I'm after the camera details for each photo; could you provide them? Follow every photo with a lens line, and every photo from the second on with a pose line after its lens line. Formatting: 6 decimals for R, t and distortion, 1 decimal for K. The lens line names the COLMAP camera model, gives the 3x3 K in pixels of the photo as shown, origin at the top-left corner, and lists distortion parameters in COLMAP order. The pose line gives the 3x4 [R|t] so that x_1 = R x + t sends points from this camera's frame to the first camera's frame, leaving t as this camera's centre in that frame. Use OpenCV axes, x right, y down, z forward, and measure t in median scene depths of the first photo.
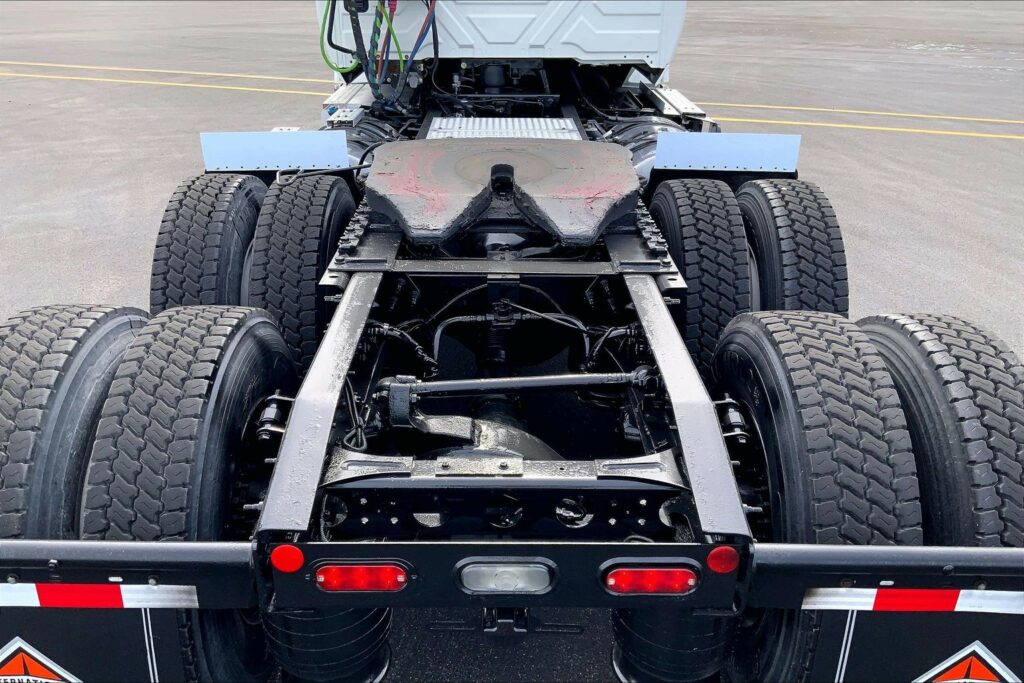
lens RADIAL K [[858.8, 0, 512.0], [0, 858.8, 341.5], [0, 0, 1]] dist [0.078044, -0.149249]
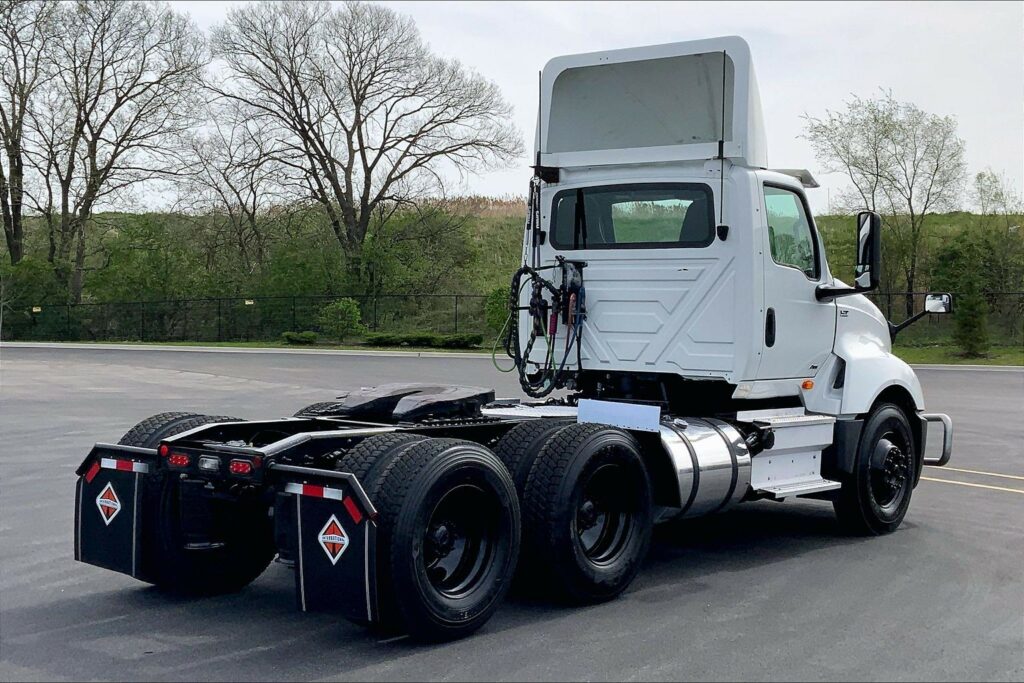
lens RADIAL K [[1551.6, 0, 512.0], [0, 1551.6, 341.5], [0, 0, 1]] dist [0.036799, 0.053455]
pose [[0.775848, 0.022185, -0.630530, 1.061558], [-0.276126, 0.910527, -0.307727, 0.316200], [0.567287, 0.412855, 0.712556, -0.617638]]
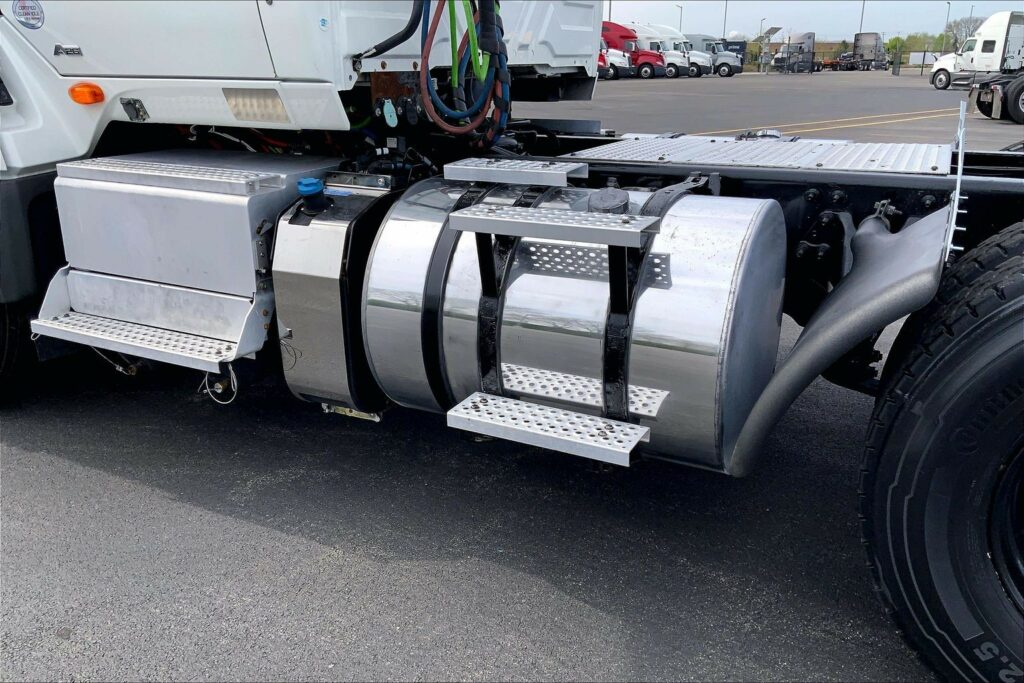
lens RADIAL K [[858.8, 0, 512.0], [0, 858.8, 341.5], [0, 0, 1]] dist [0.078044, -0.149249]
pose [[0.466380, -0.279540, 0.839254, -0.478940], [0.369143, 0.923699, 0.102532, -0.164048], [-0.803880, 0.261986, 0.533985, 0.572691]]
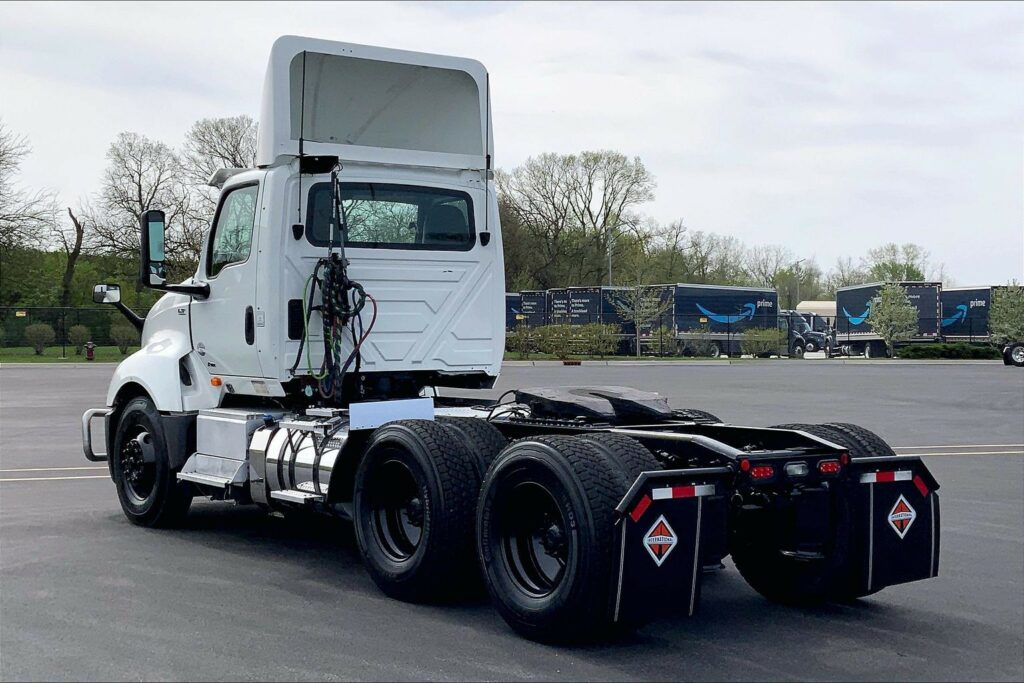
lens RADIAL K [[1501.3, 0, 512.0], [0, 1501.3, 341.5], [0, 0, 1]] dist [0.048956, 0.077638]
pose [[0.809444, -0.010576, 0.587102, -0.960041], [0.247378, 0.912922, -0.324618, 0.326755], [-0.532546, 0.407997, 0.741575, -0.627958]]
